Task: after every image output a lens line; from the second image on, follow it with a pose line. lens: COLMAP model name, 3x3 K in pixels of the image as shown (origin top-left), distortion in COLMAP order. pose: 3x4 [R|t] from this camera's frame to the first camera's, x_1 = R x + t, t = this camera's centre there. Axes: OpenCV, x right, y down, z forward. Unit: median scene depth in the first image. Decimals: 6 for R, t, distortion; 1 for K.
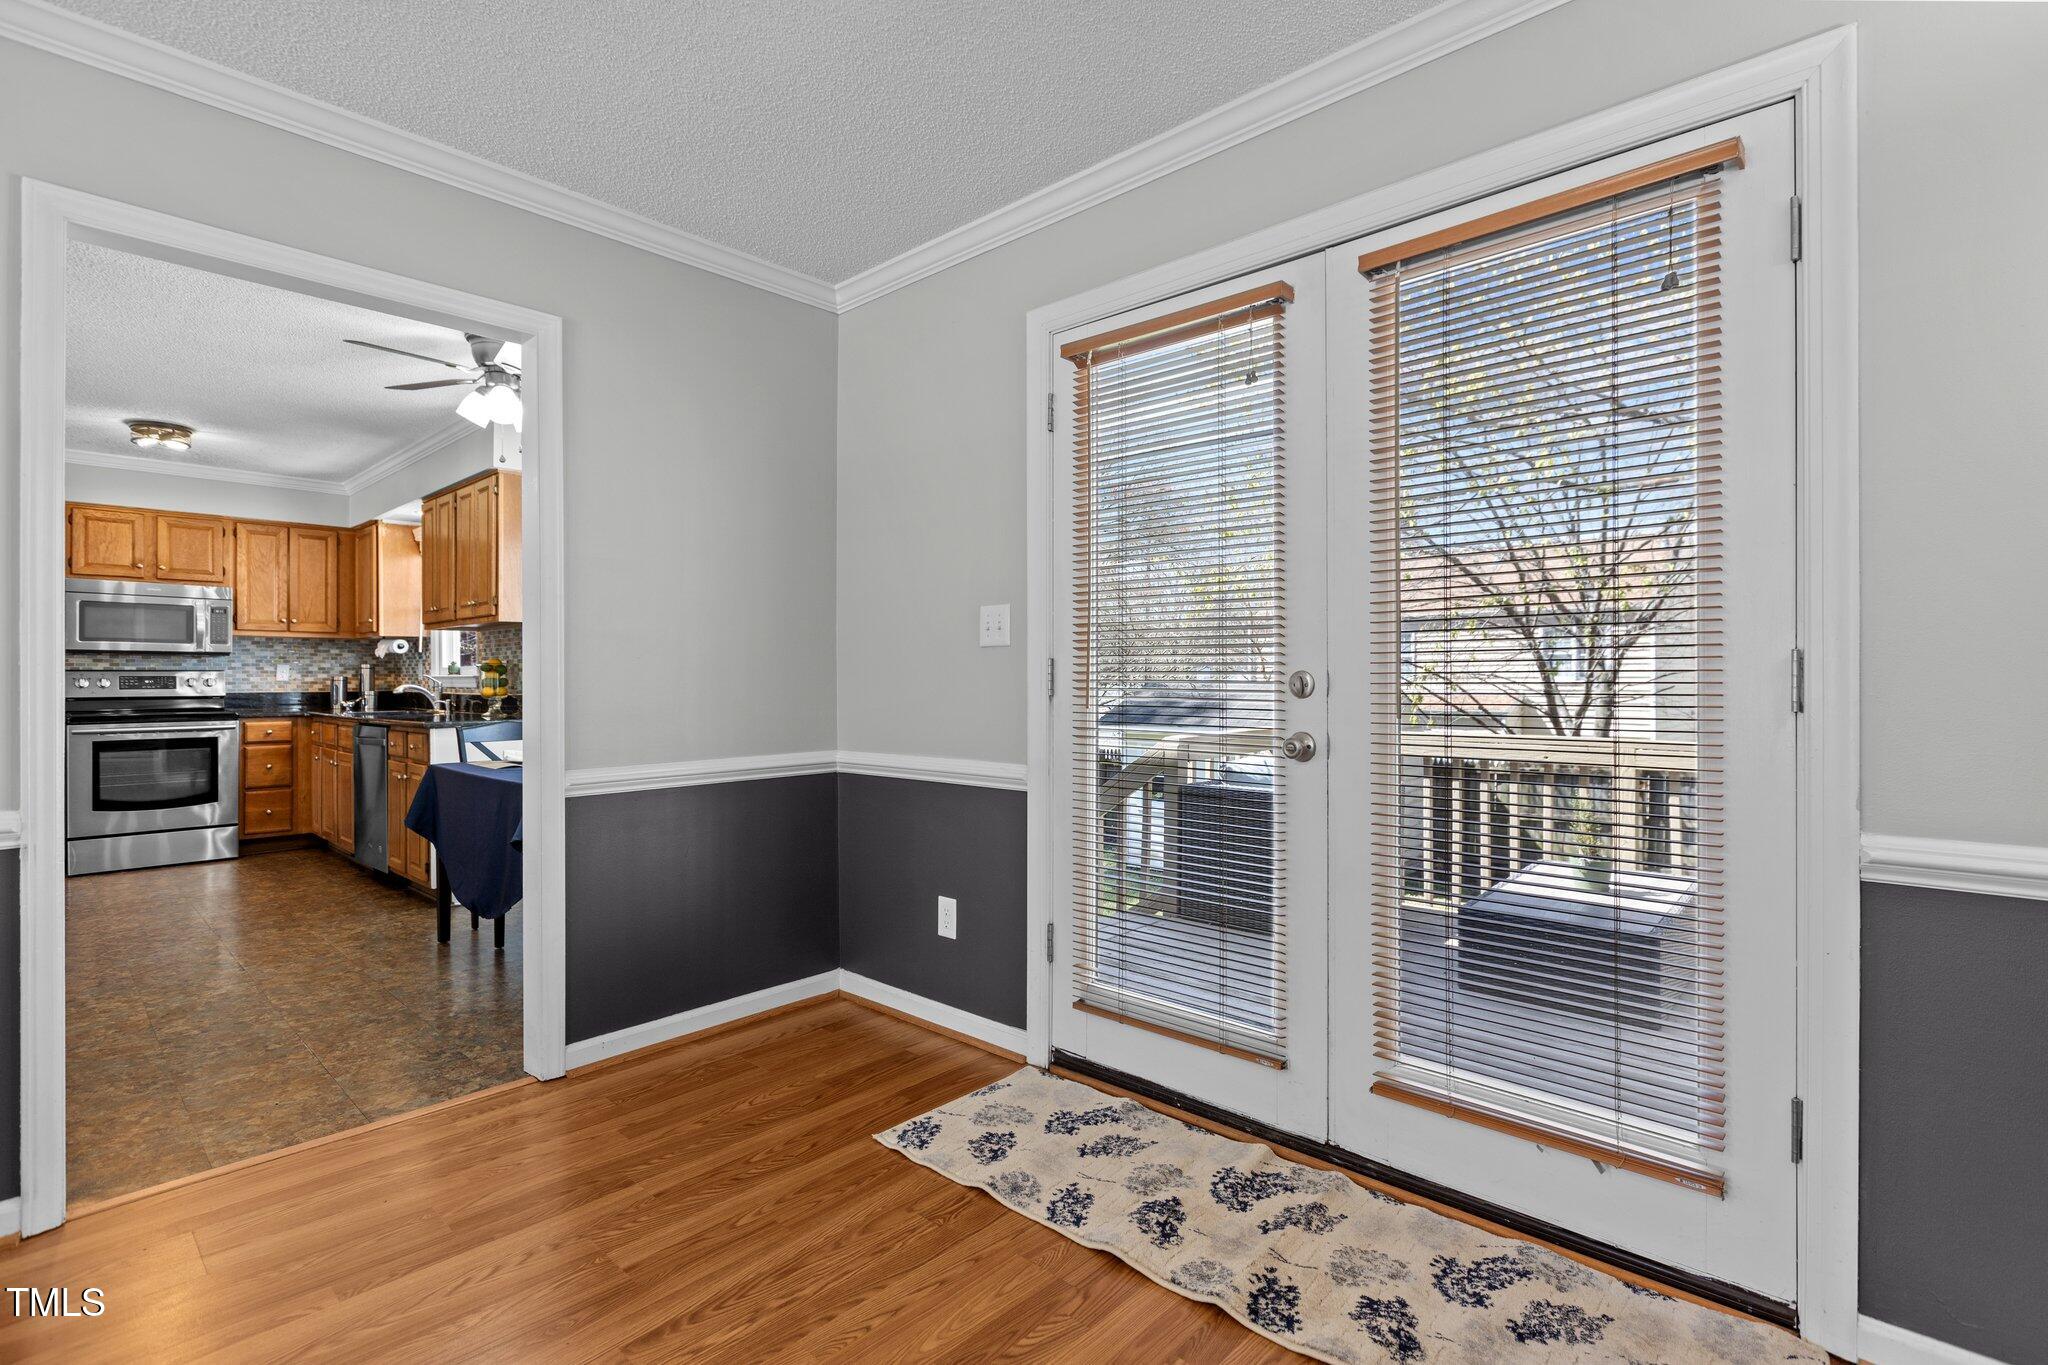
lens RADIAL K [[964.2, 0, 1028.8], [0, 964.2, 673.7], [0, 0, 1]] dist [-0.000821, -0.001616]
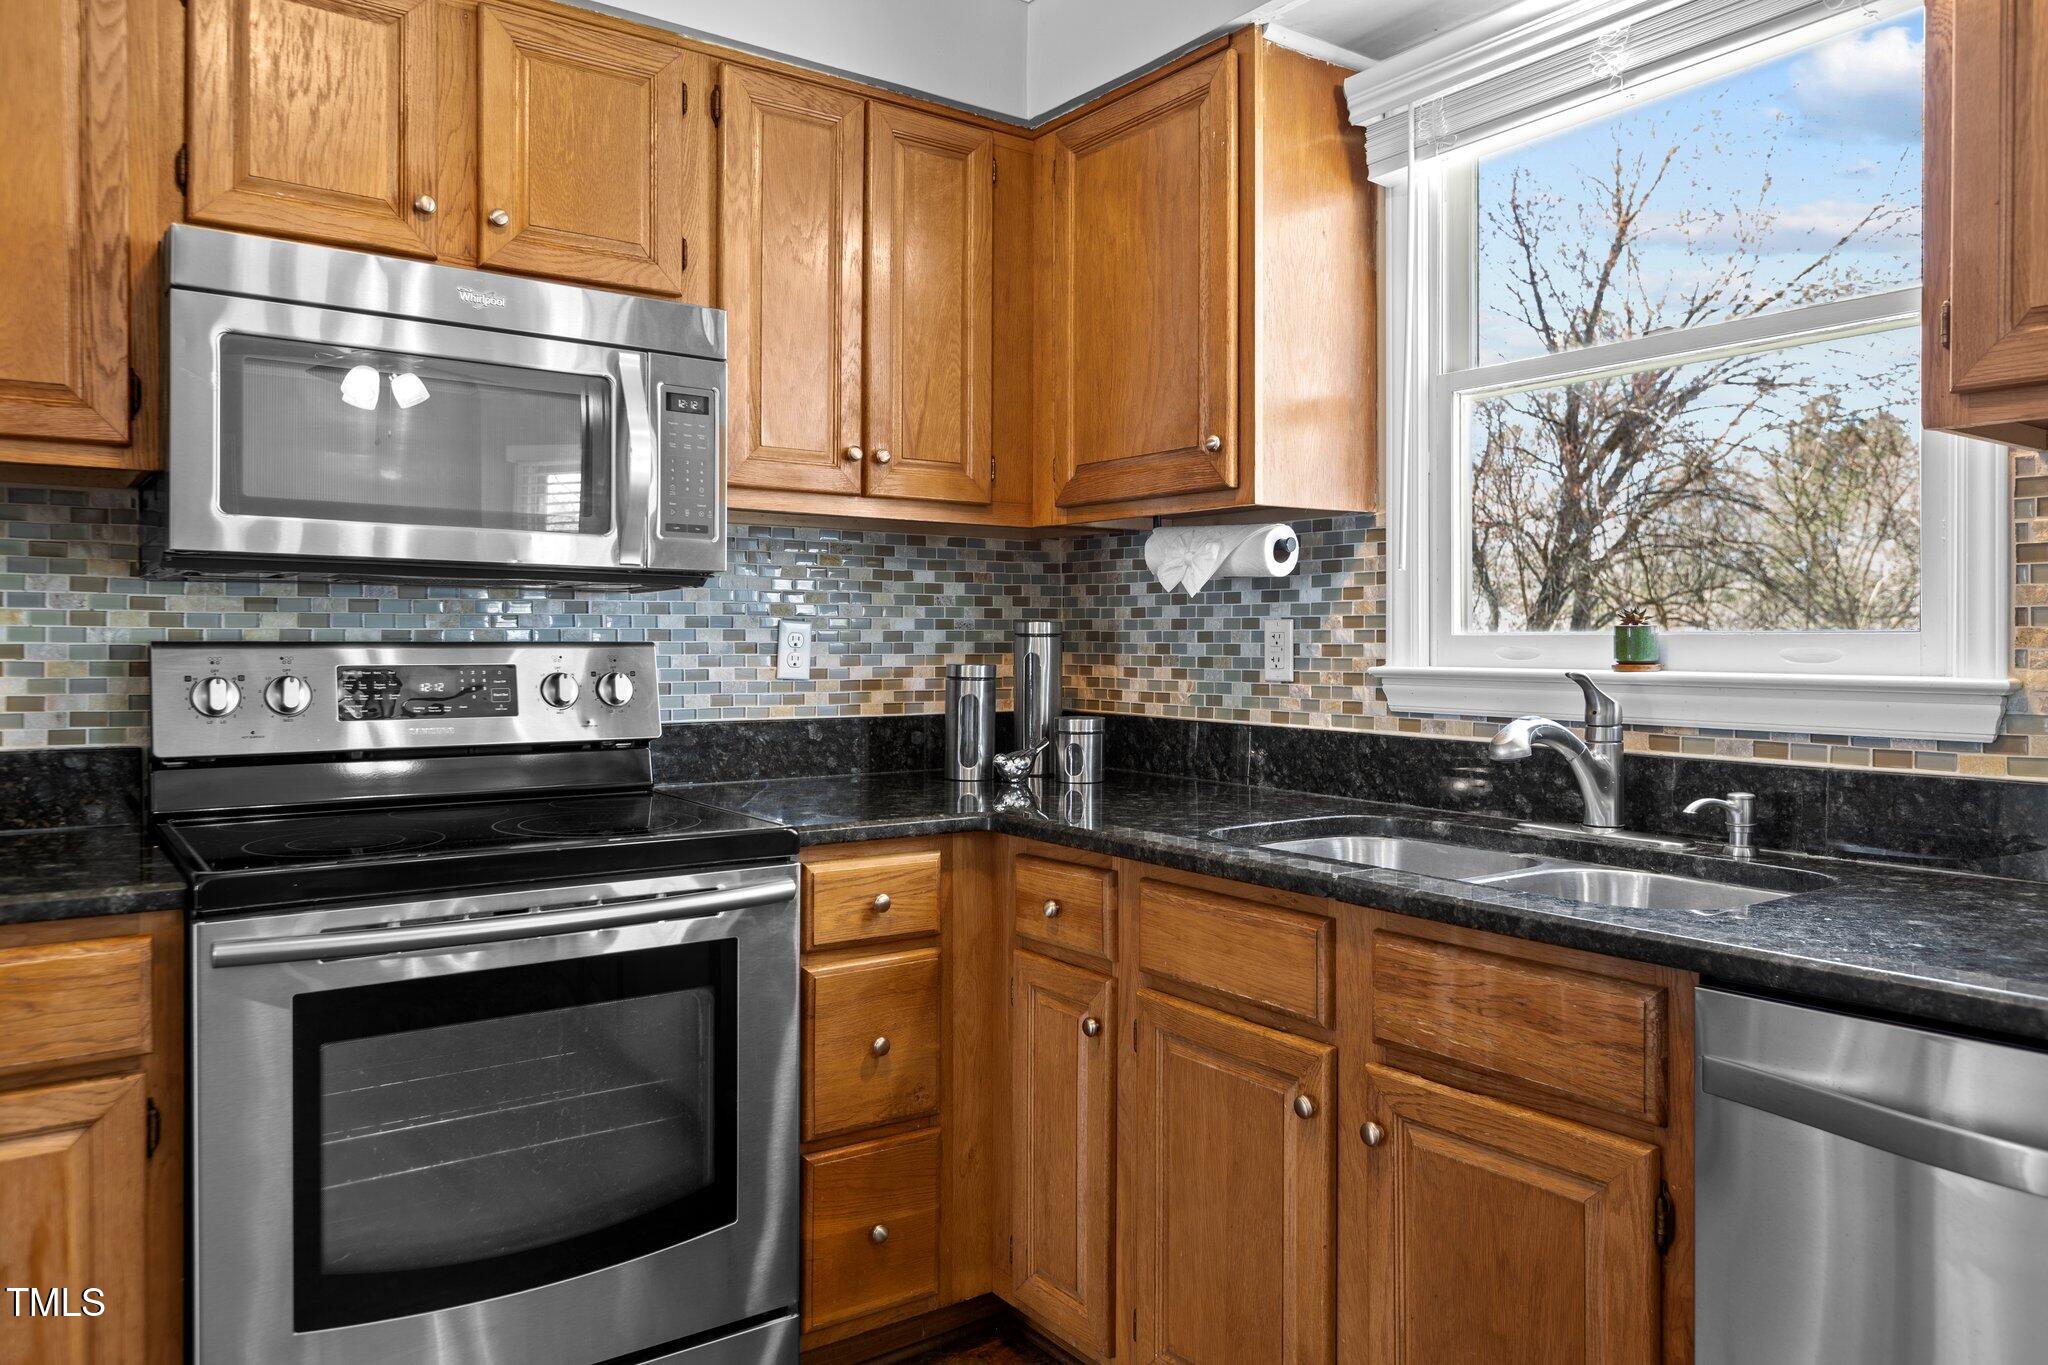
lens RADIAL K [[1425.7, 0, 1031.7], [0, 1425.7, 652.0], [0, 0, 1]] dist [-0.004824, -0.001088]
pose [[0.981346, 0.006580, -0.192135, -0.690938], [-0.004504, 0.999927, 0.011242, -0.005989], [0.192195, -0.010167, 0.981304, 0.665871]]
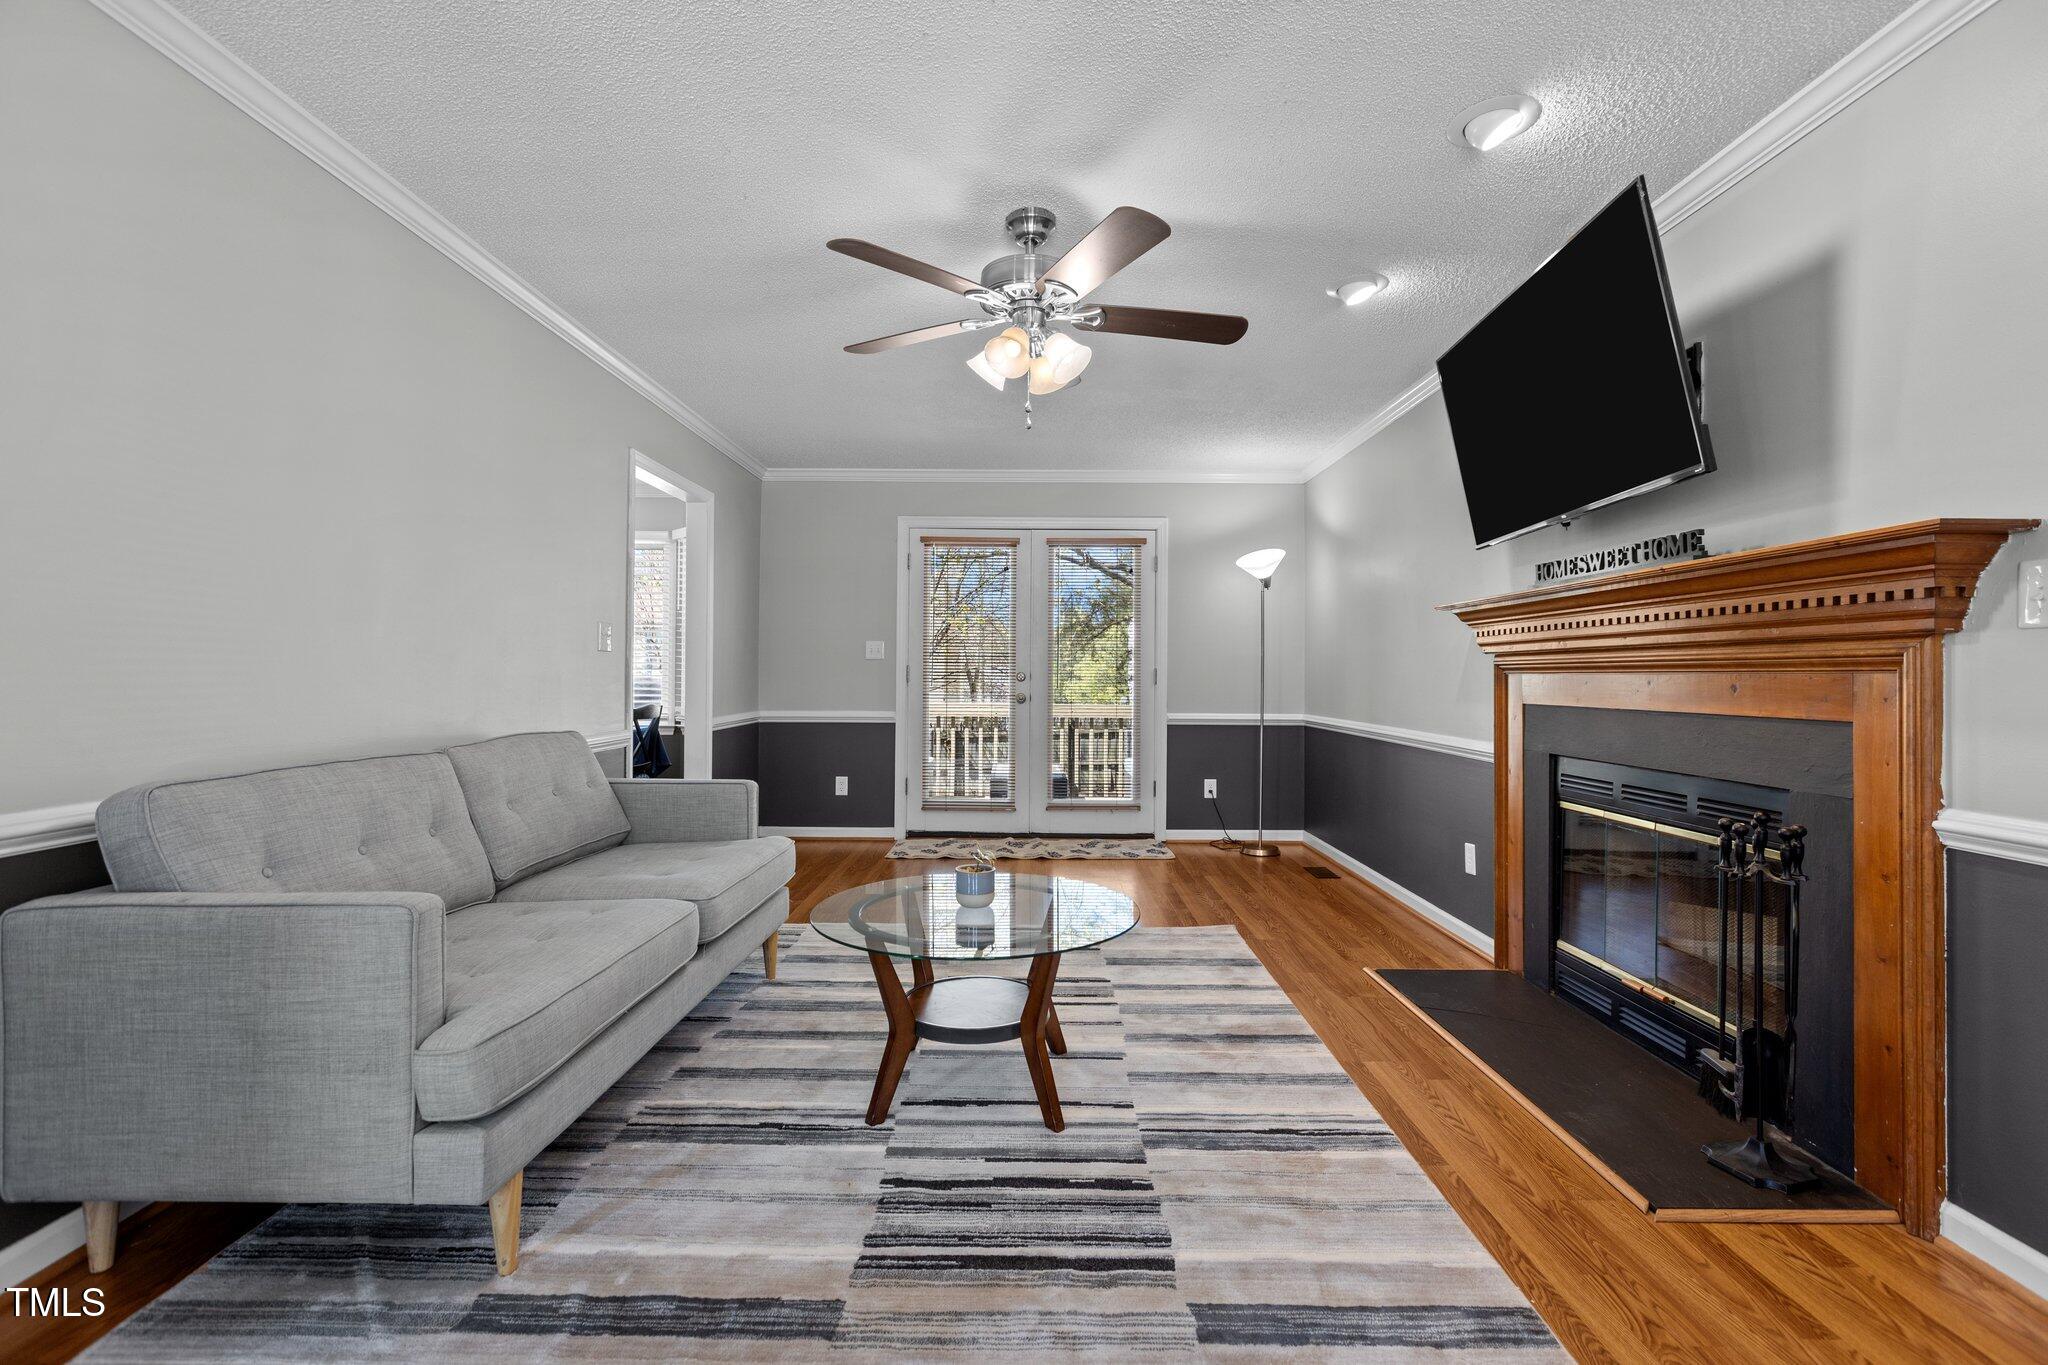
lens RADIAL K [[919.4, 0, 1021.8], [0, 919.4, 662.9], [0, 0, 1]] dist [0.004500, -0.001344]
pose [[0.738098, 0.015968, 0.674504, -0.690120], [-0.009555, 0.999867, -0.013214, 0.002750], [-0.674625, 0.003308, 0.738153, -0.455314]]
